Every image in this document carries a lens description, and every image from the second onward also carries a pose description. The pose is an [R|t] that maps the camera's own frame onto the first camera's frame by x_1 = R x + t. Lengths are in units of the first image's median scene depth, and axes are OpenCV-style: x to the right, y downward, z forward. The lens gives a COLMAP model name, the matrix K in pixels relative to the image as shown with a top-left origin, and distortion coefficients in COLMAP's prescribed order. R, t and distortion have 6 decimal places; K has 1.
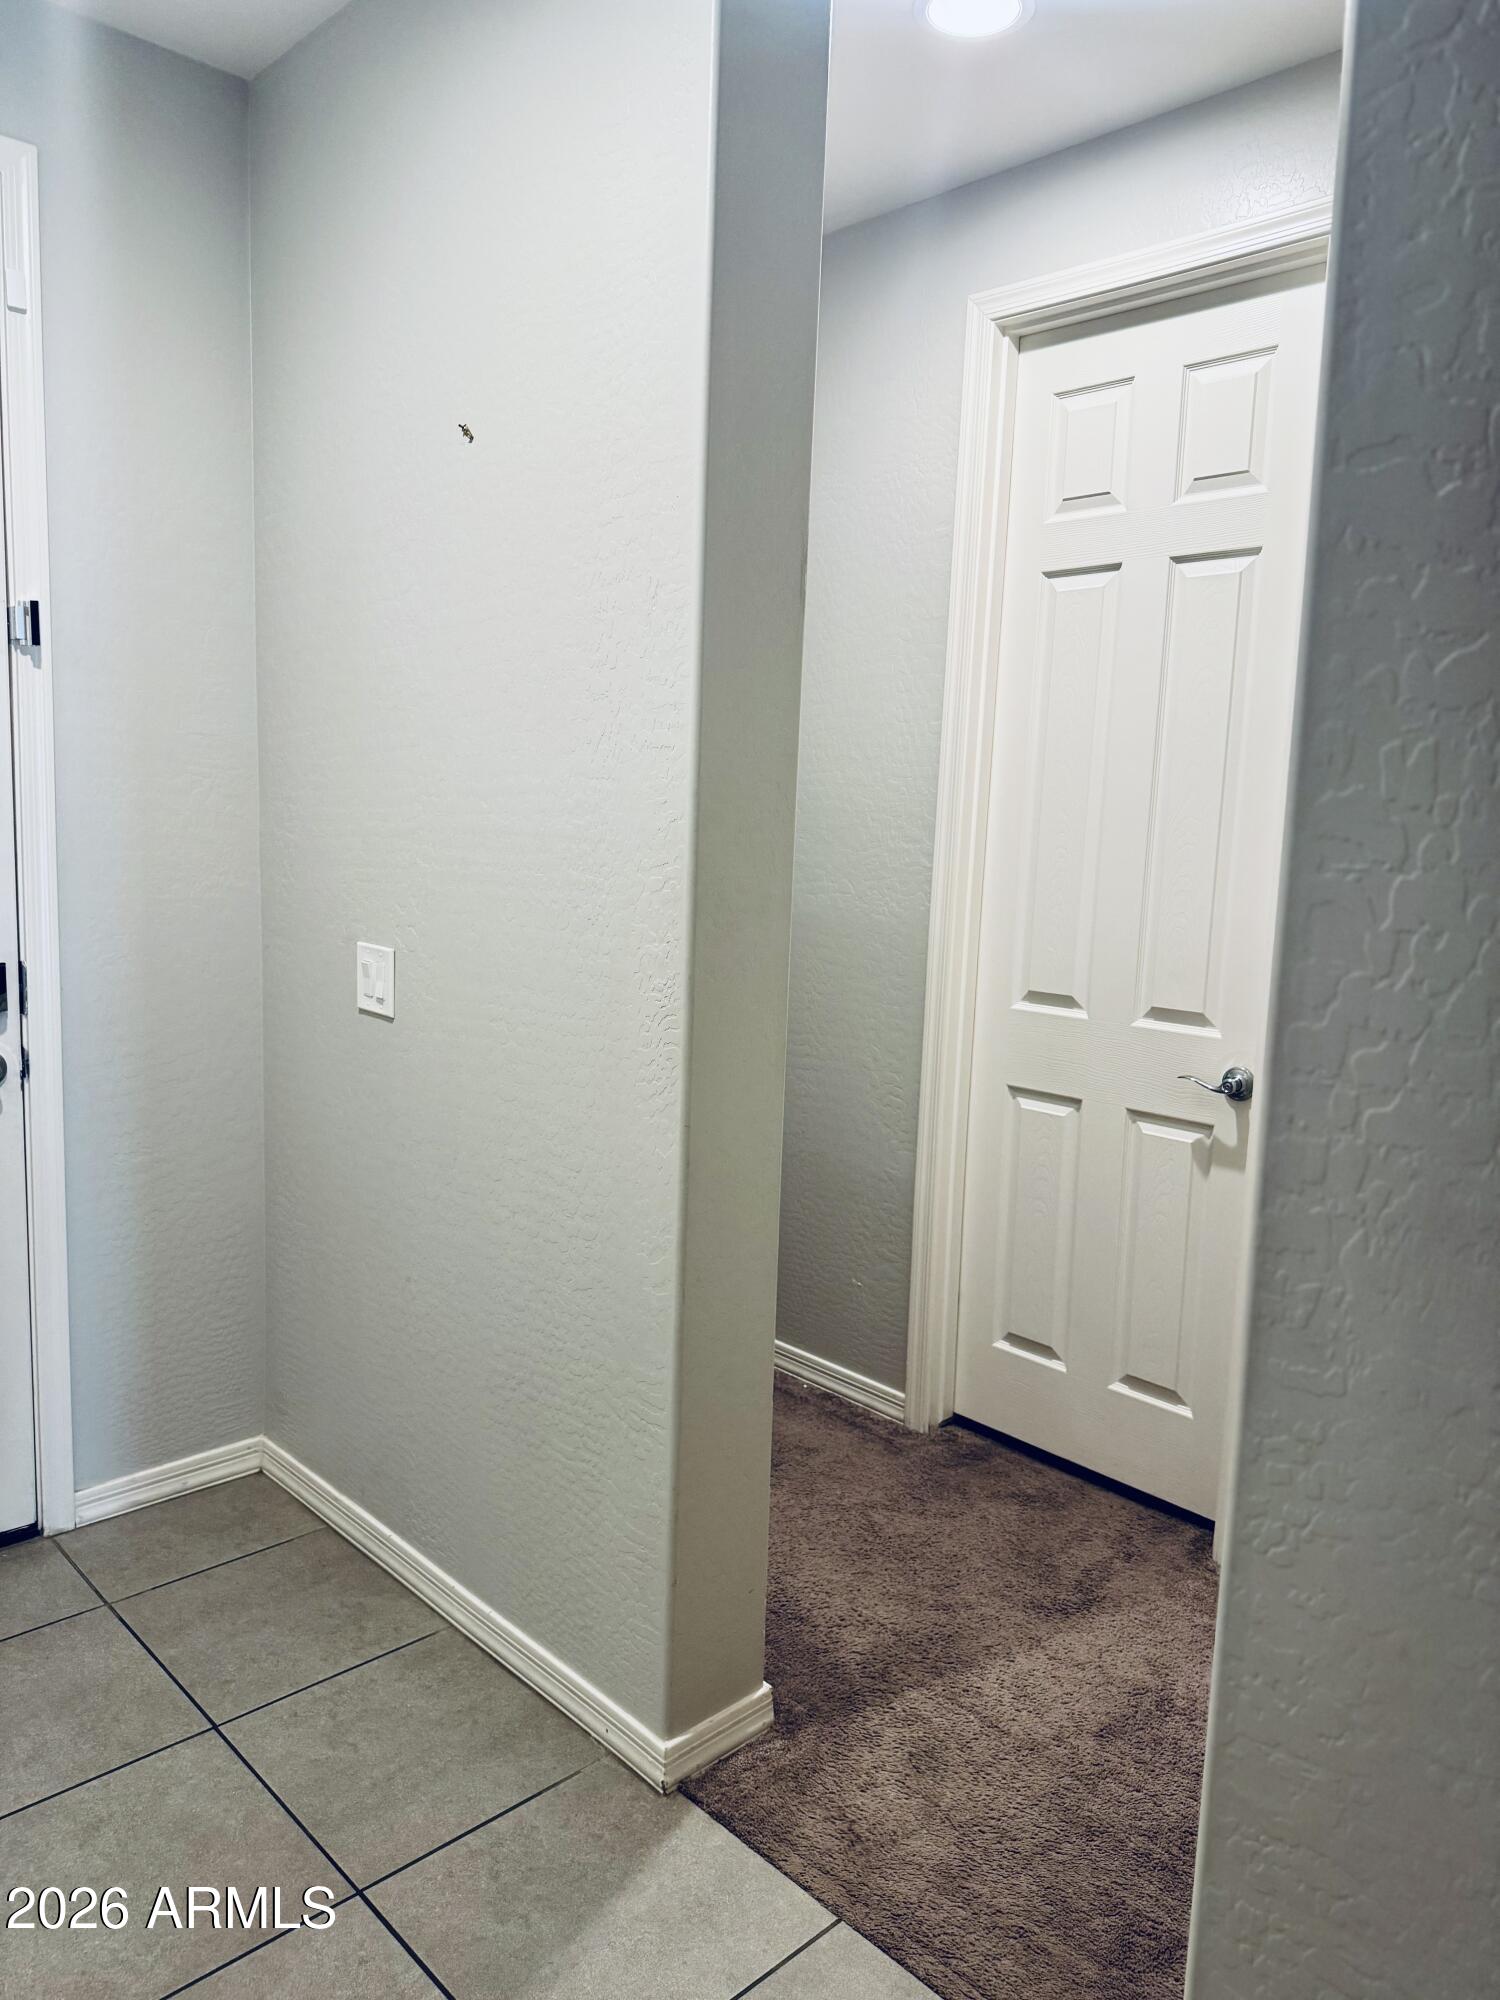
lens RADIAL K [[1425.1, 0, 747.0], [0, 1425.1, 983.4], [0, 0, 1]] dist [-0.002633, -0.004635]
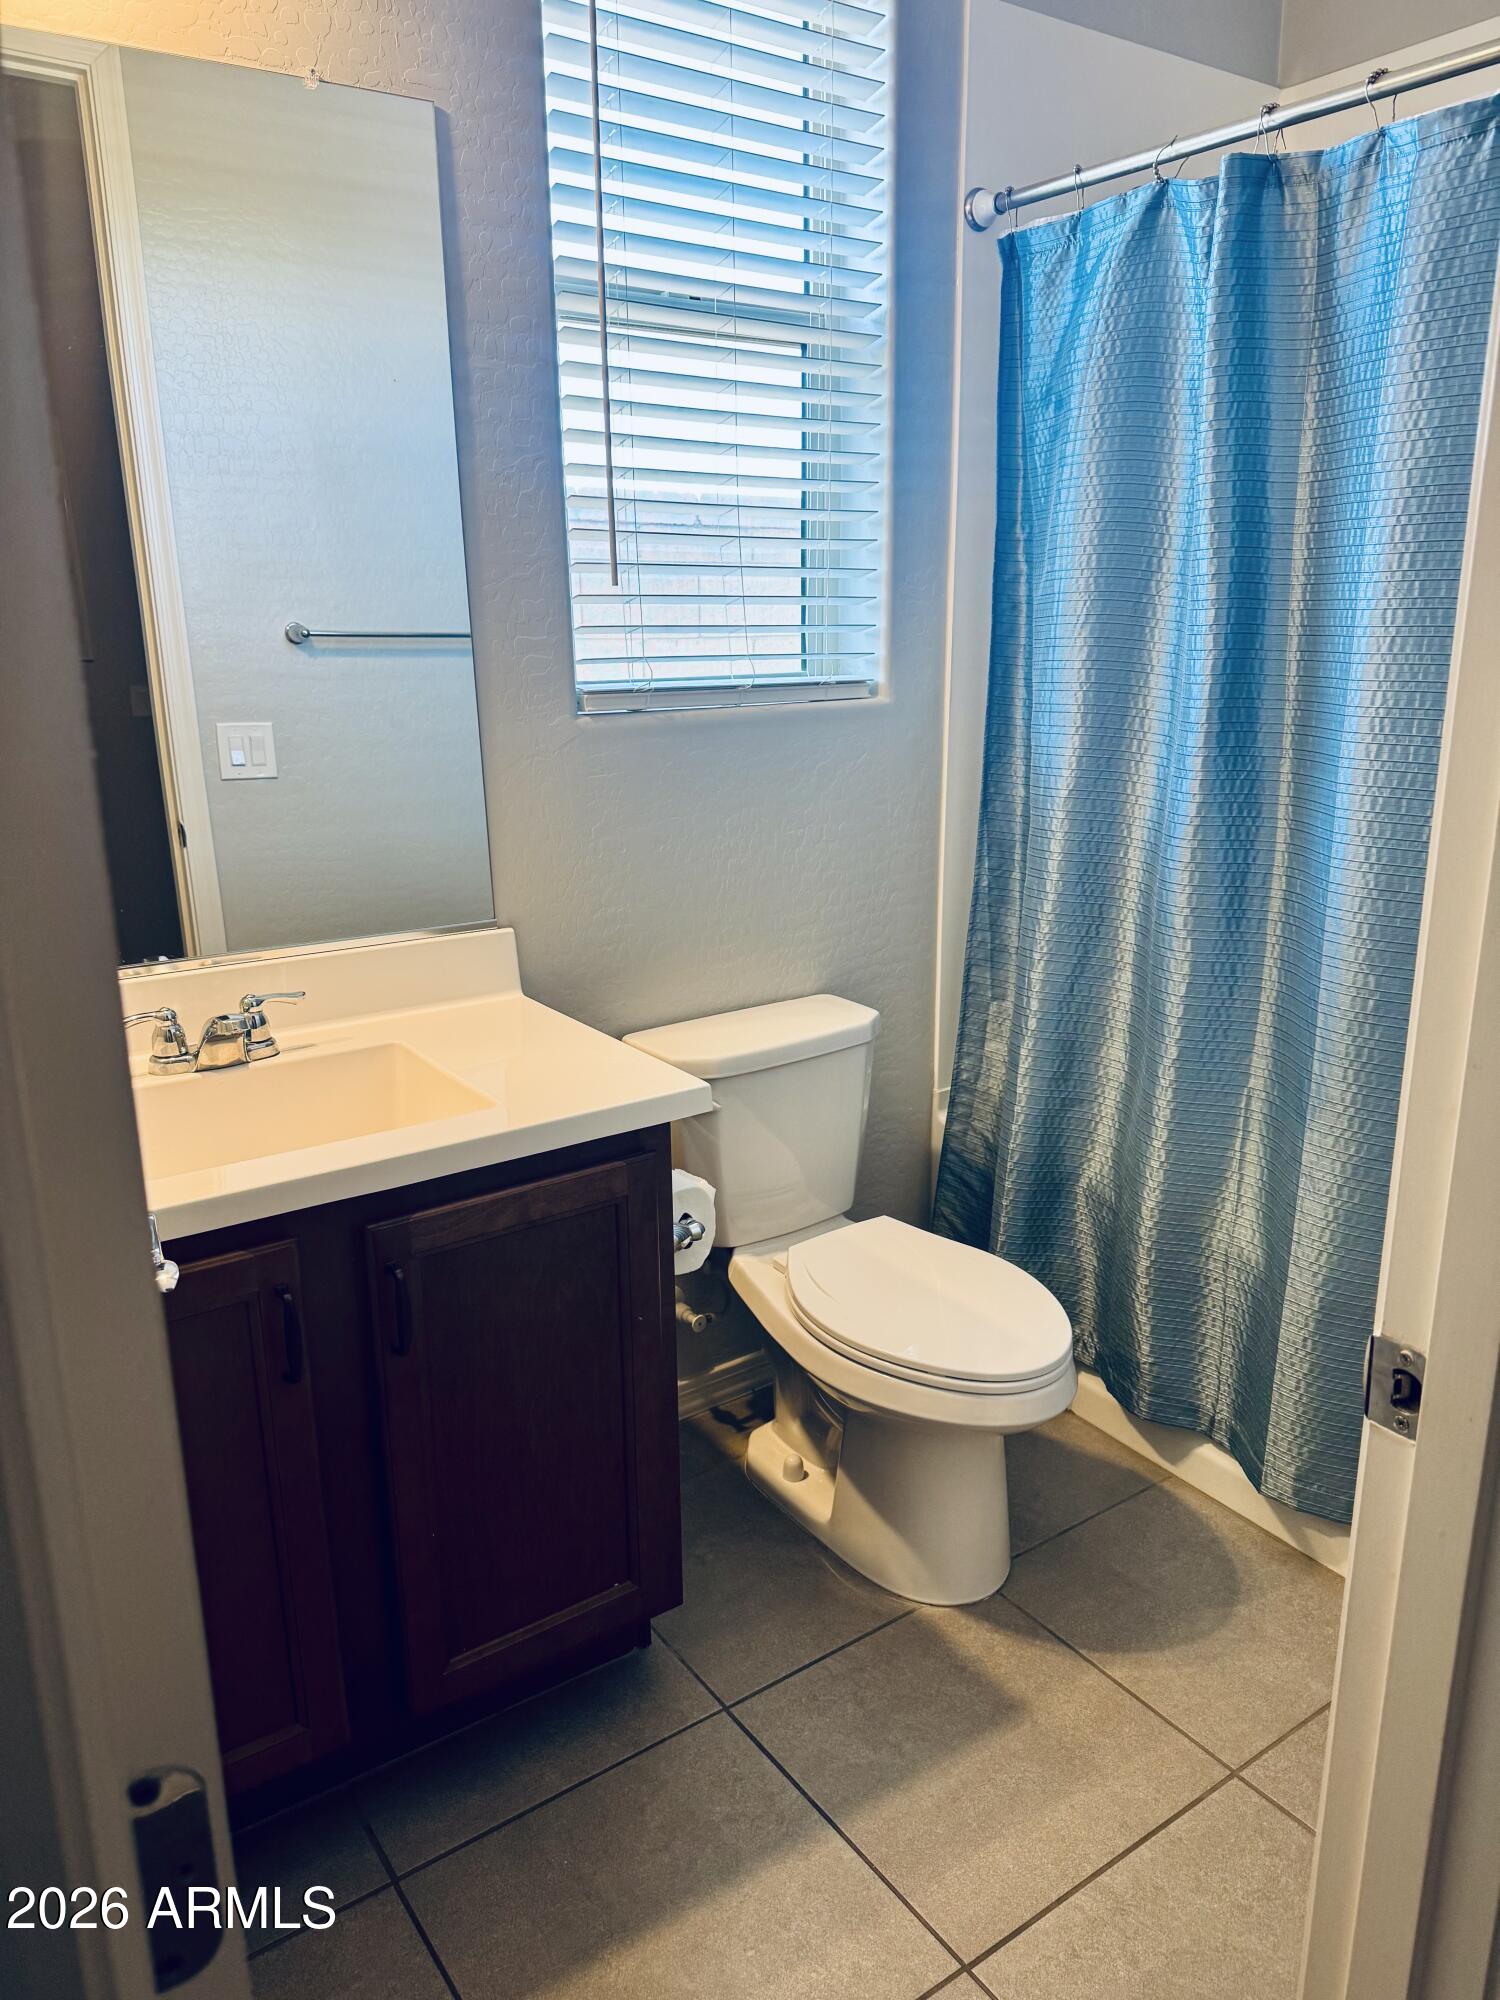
lens RADIAL K [[1425.1, 0, 749.2], [0, 1425.1, 988.7], [0, 0, 1]] dist [-0.002633, -0.004635]
pose [[0.989144, -0.014851, -0.146198, -0.198387], [0.038063, 0.986820, 0.157280, -0.037281], [0.141936, -0.161137, 0.976673, 0.202332]]
